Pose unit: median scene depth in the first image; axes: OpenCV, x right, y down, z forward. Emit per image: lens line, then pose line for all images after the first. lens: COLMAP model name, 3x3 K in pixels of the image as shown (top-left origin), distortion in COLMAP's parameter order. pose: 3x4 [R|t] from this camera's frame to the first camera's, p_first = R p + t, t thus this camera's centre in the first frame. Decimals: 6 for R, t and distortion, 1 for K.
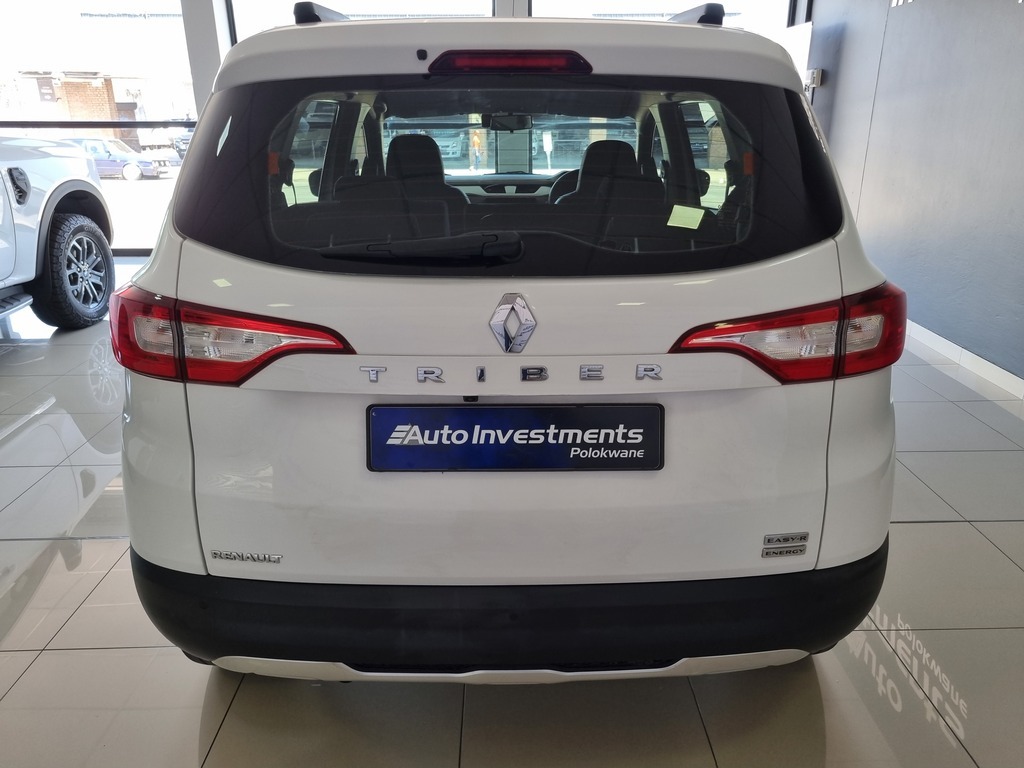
lens RADIAL K [[771.2, 0, 536.3], [0, 771.2, 390.3], [0, 0, 1]] dist [0.028011, -0.020274]
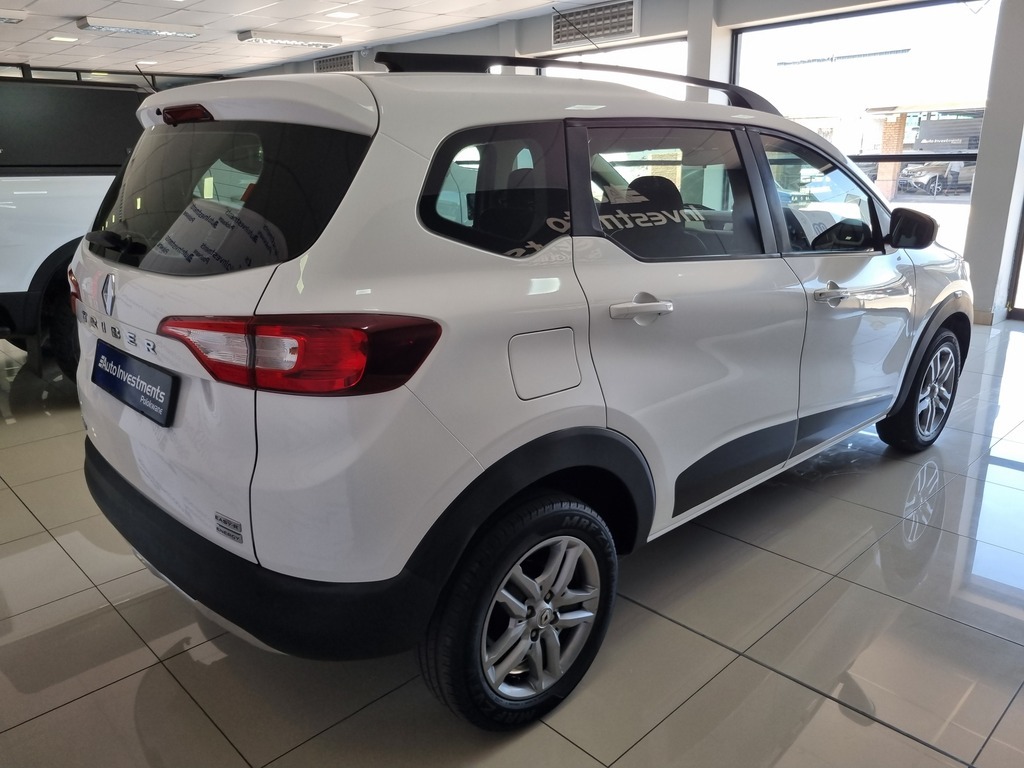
lens RADIAL K [[771.2, 0, 507.9], [0, 771.2, 388.8], [0, 0, 1]] dist [0.028011, -0.020274]
pose [[0.676481, 0.207169, -0.706721, 1.312843], [-0.238140, 0.969599, 0.056279, -0.151174], [0.696896, 0.130227, 0.705250, 0.447251]]
